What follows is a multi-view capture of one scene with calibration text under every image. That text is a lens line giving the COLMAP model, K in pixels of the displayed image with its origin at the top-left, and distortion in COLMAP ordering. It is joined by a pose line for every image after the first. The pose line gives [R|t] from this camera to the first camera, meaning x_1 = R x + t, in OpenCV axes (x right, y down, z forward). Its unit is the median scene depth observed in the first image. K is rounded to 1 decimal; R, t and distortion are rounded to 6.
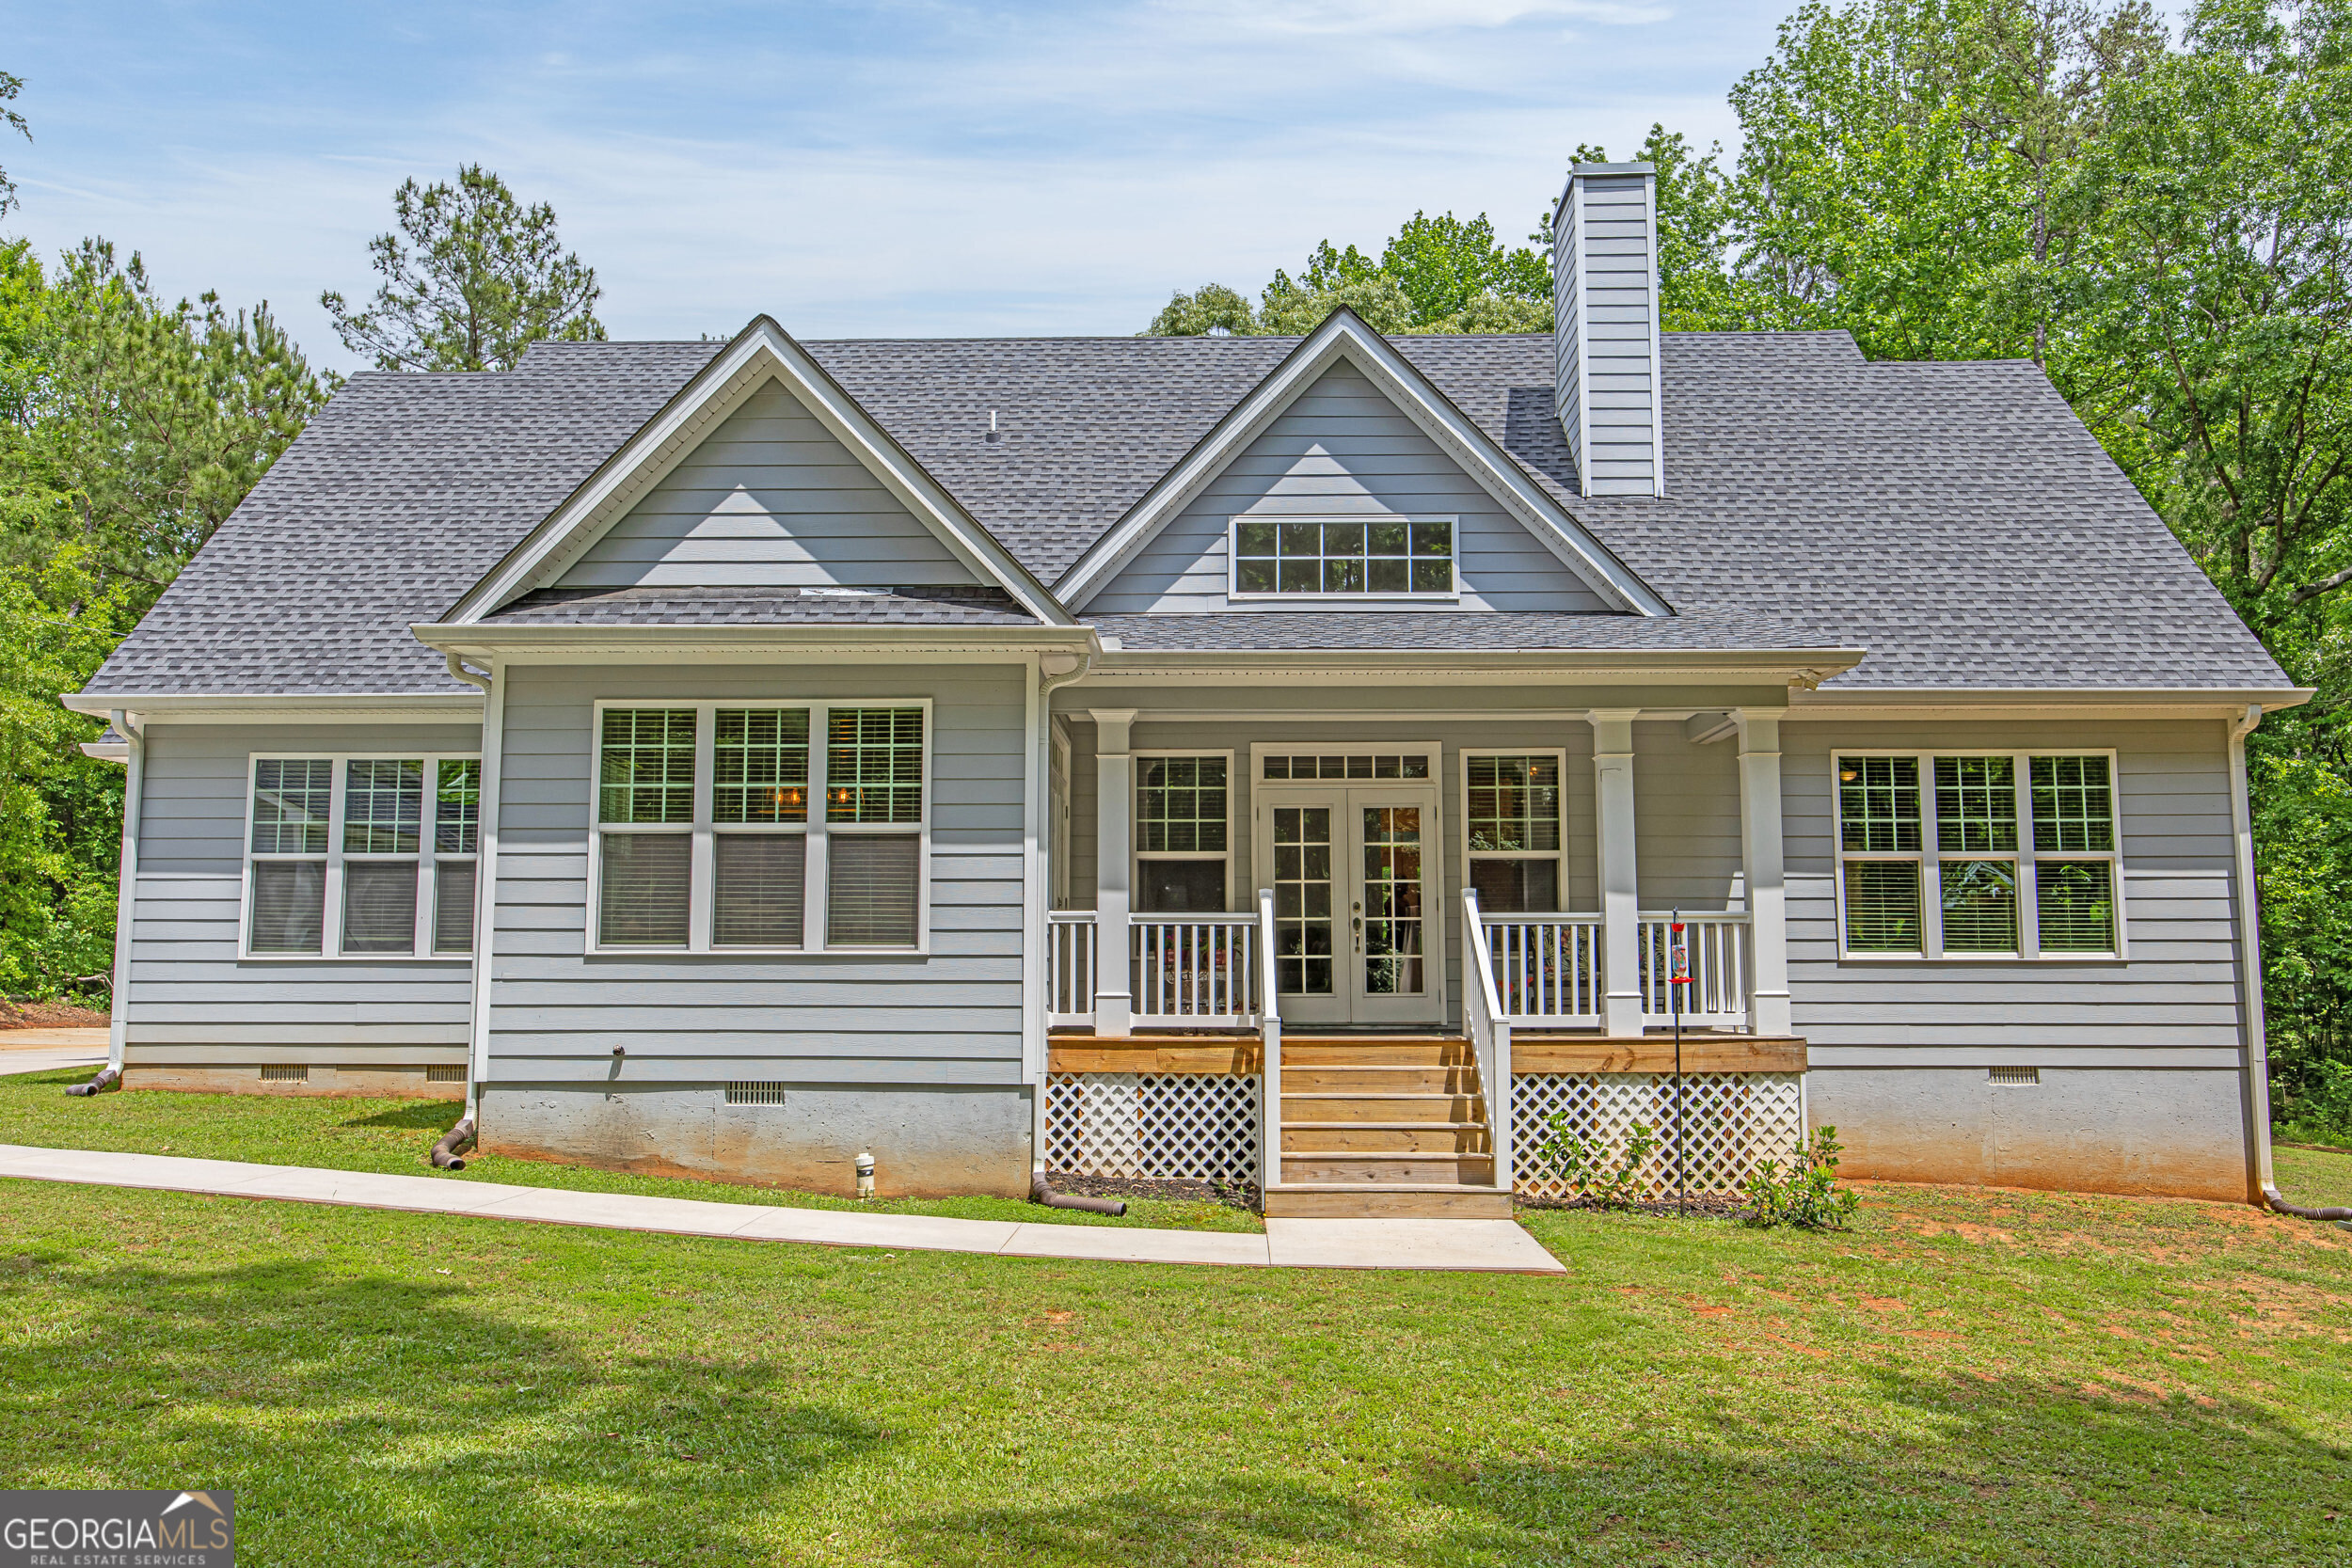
lens RADIAL K [[1785.8, 0, 1176.0], [0, 1785.8, 784.0], [0, 0, 1]] dist [-0.001467, 0.007377]
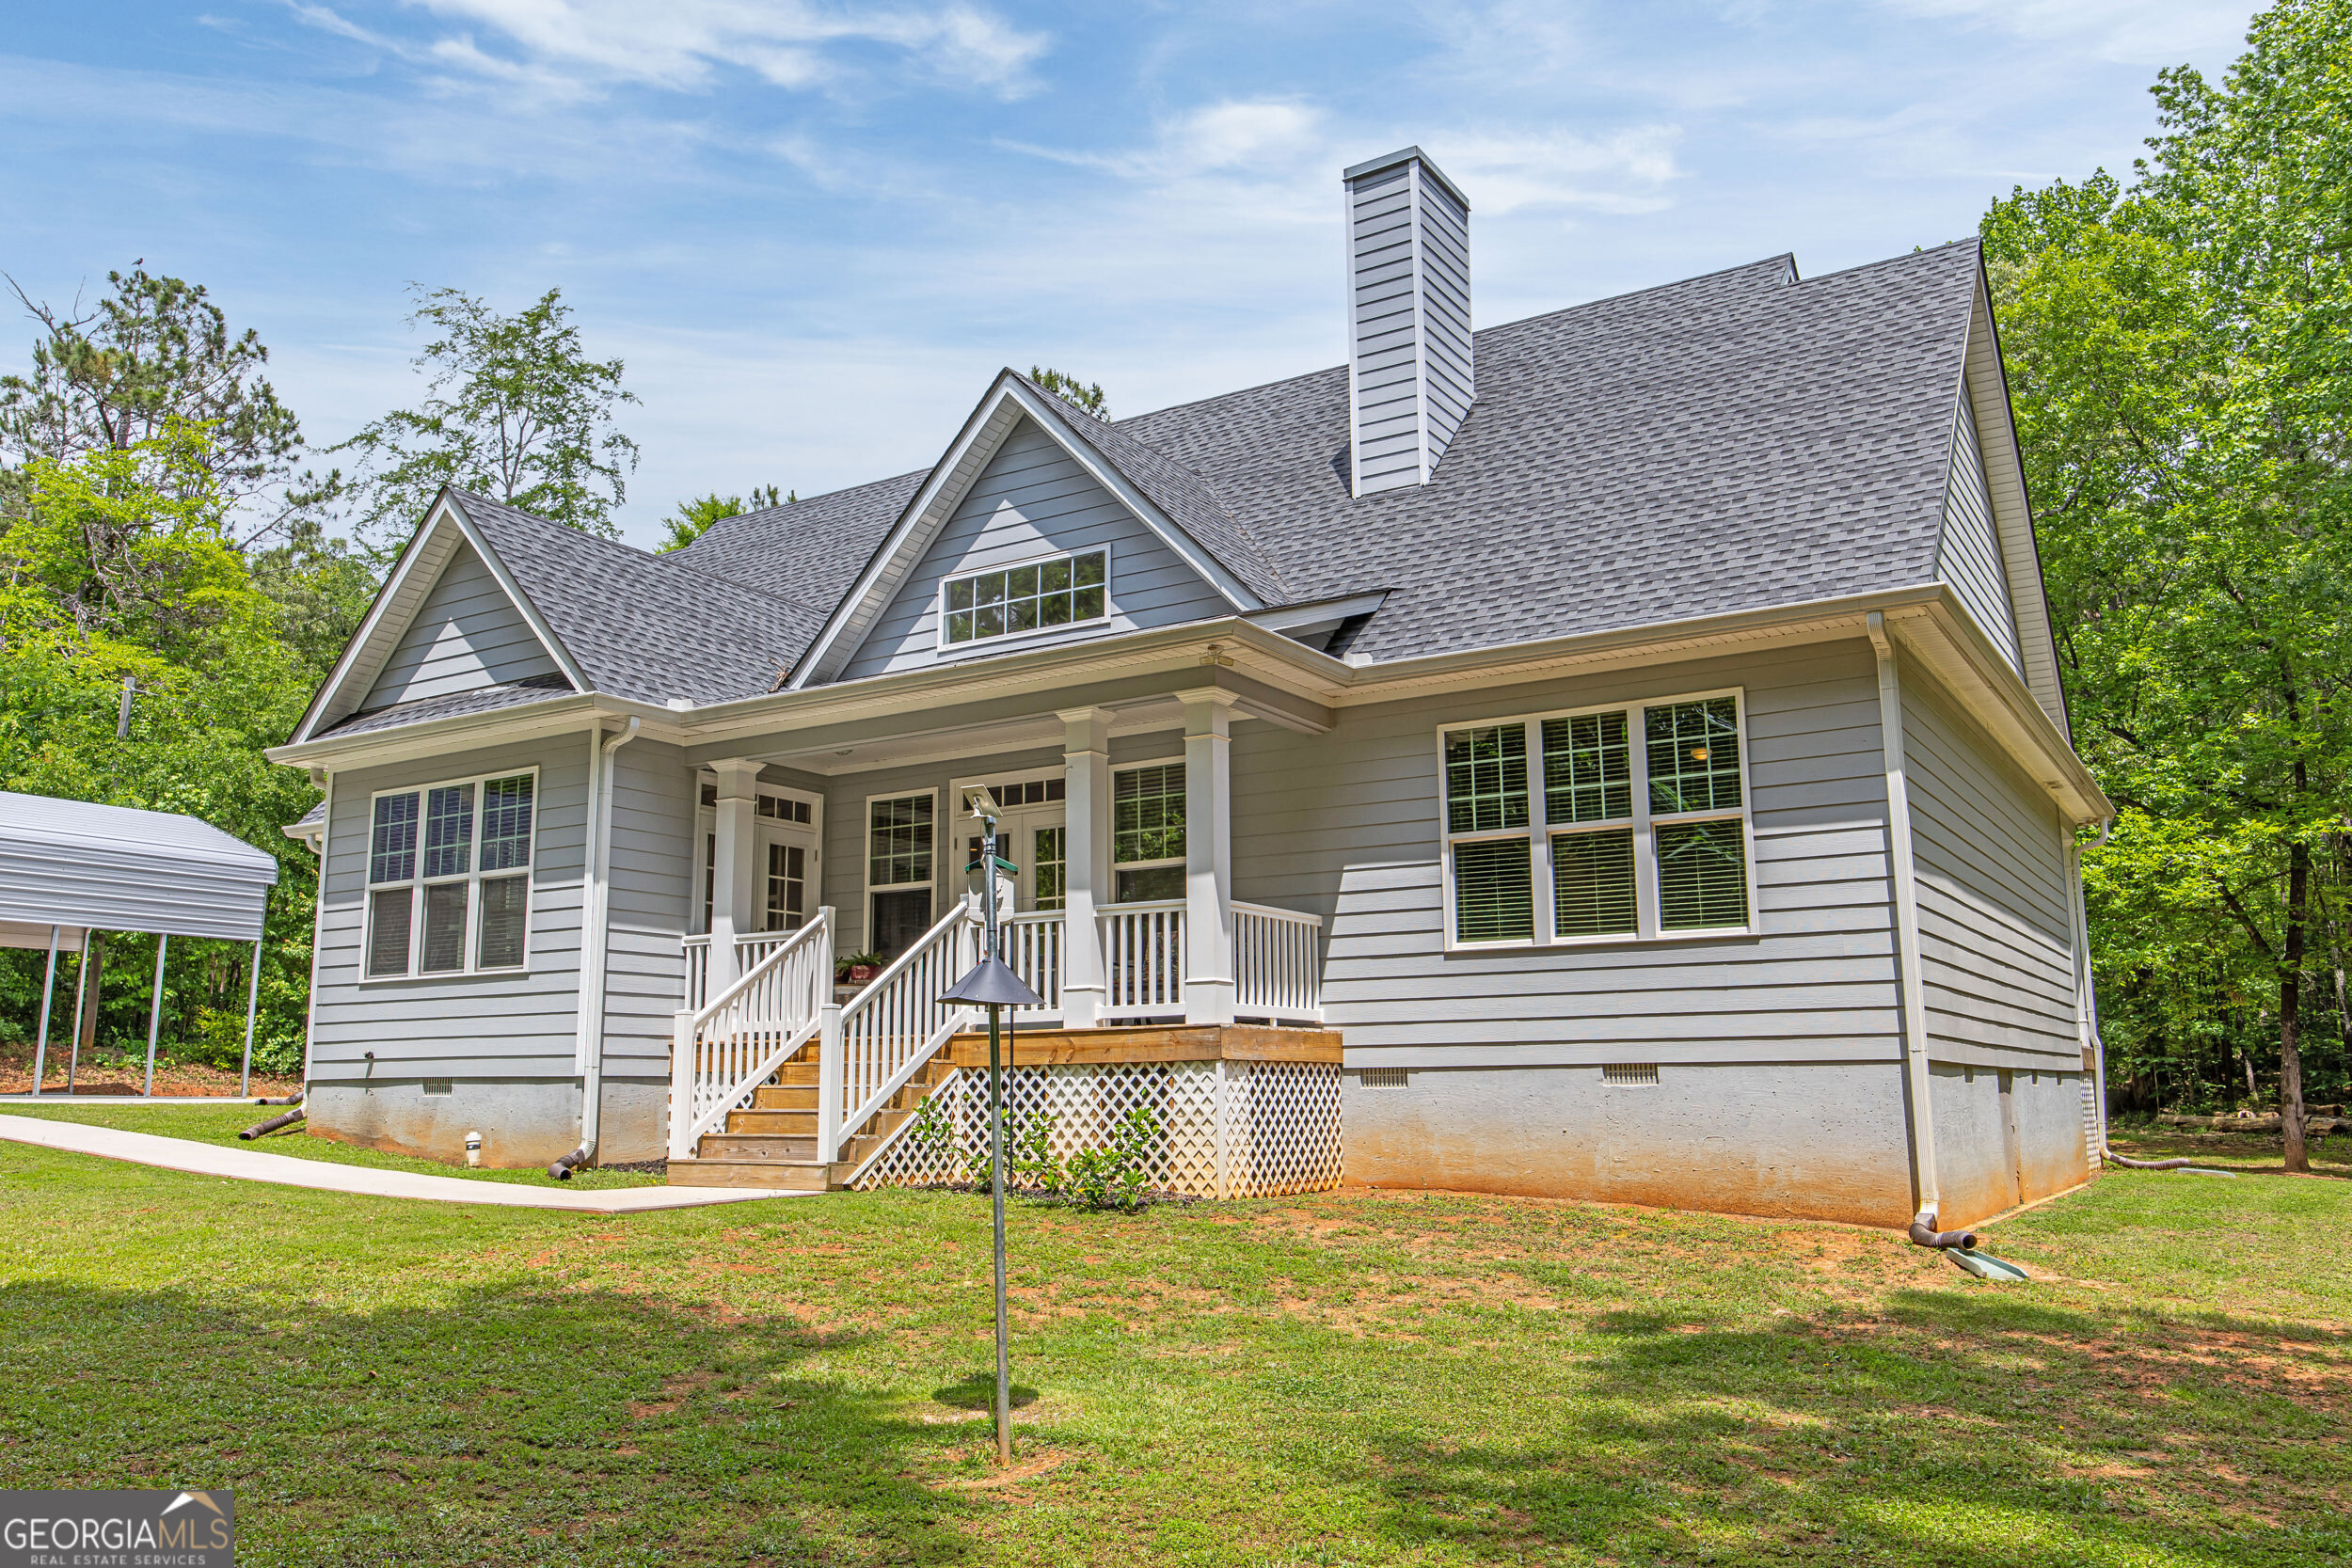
lens RADIAL K [[1785.8, 0, 1176.0], [0, 1785.8, 784.0], [0, 0, 1]] dist [-0.001467, 0.007377]
pose [[0.857455, -0.095975, -0.505529, 0.826438], [0.064530, 0.994752, -0.079401, 0.087377], [0.510497, 0.035461, 0.859148, 0.154331]]
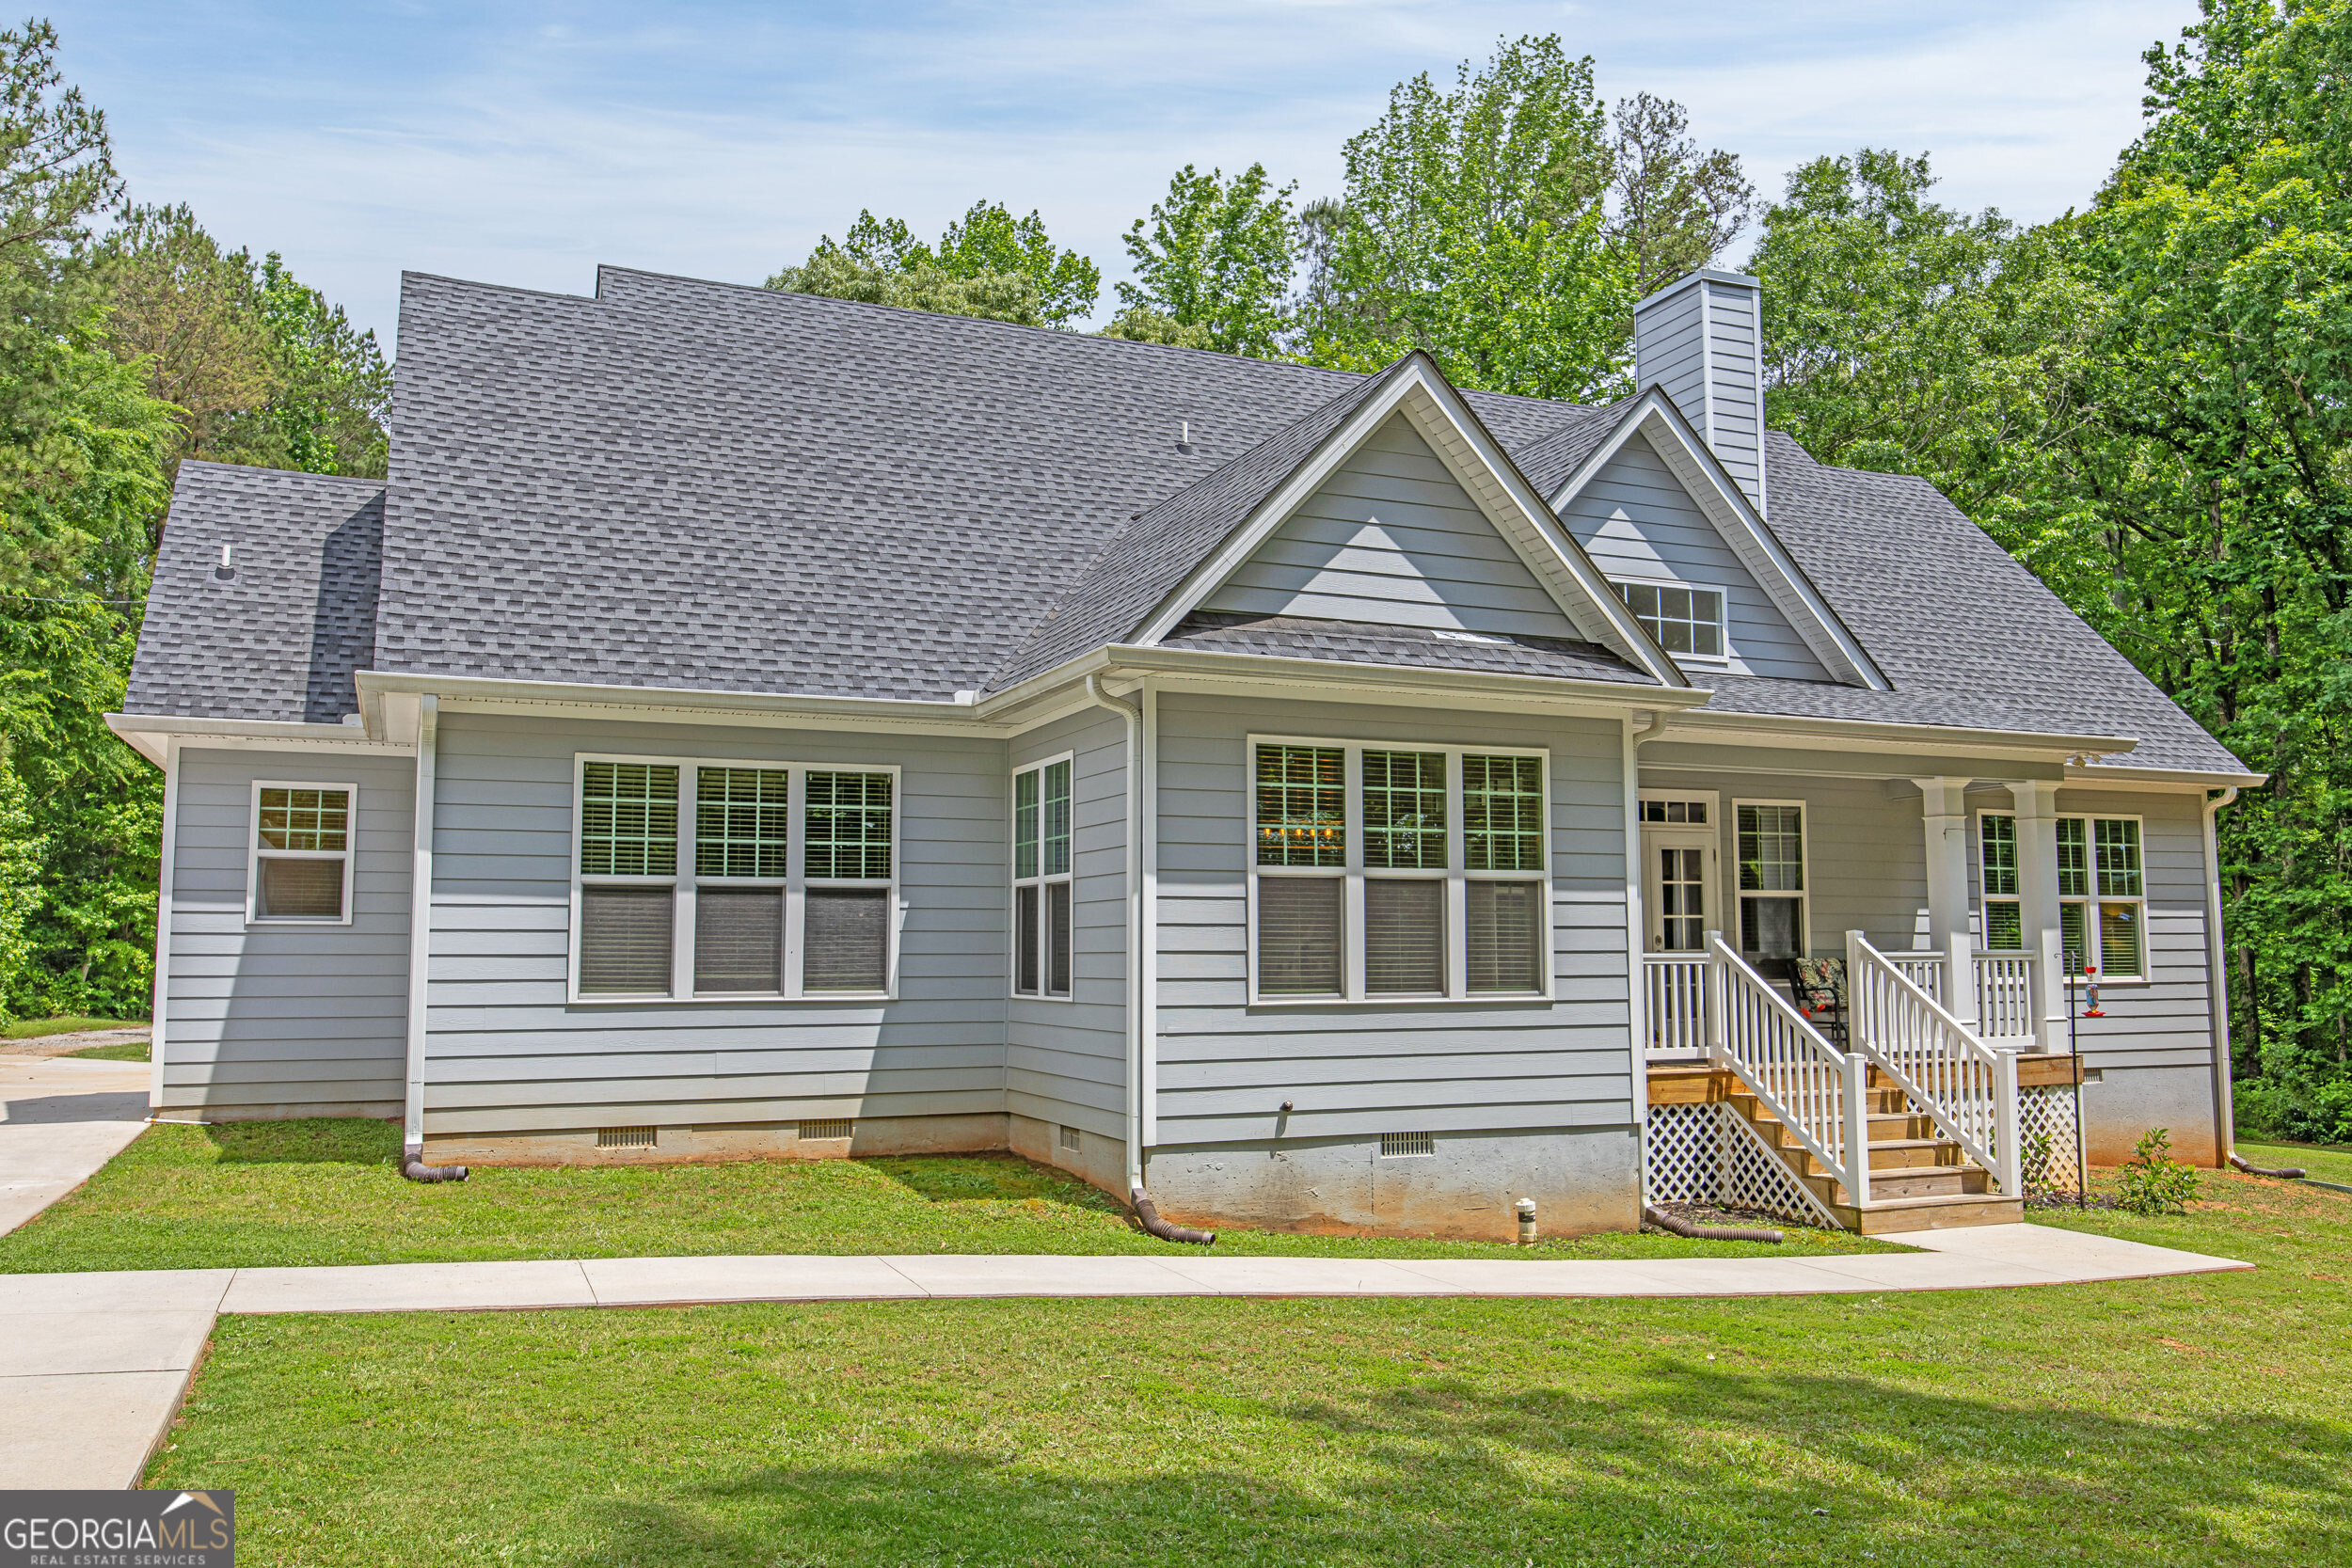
lens RADIAL K [[1785.8, 0, 1176.0], [0, 1785.8, 784.0], [0, 0, 1]] dist [-0.001467, 0.007377]
pose [[0.908293, 0.035856, 0.416794, -0.719130], [-0.042631, 0.999067, 0.006957, -0.024637], [-0.416156, -0.024088, 0.908974, 0.152982]]
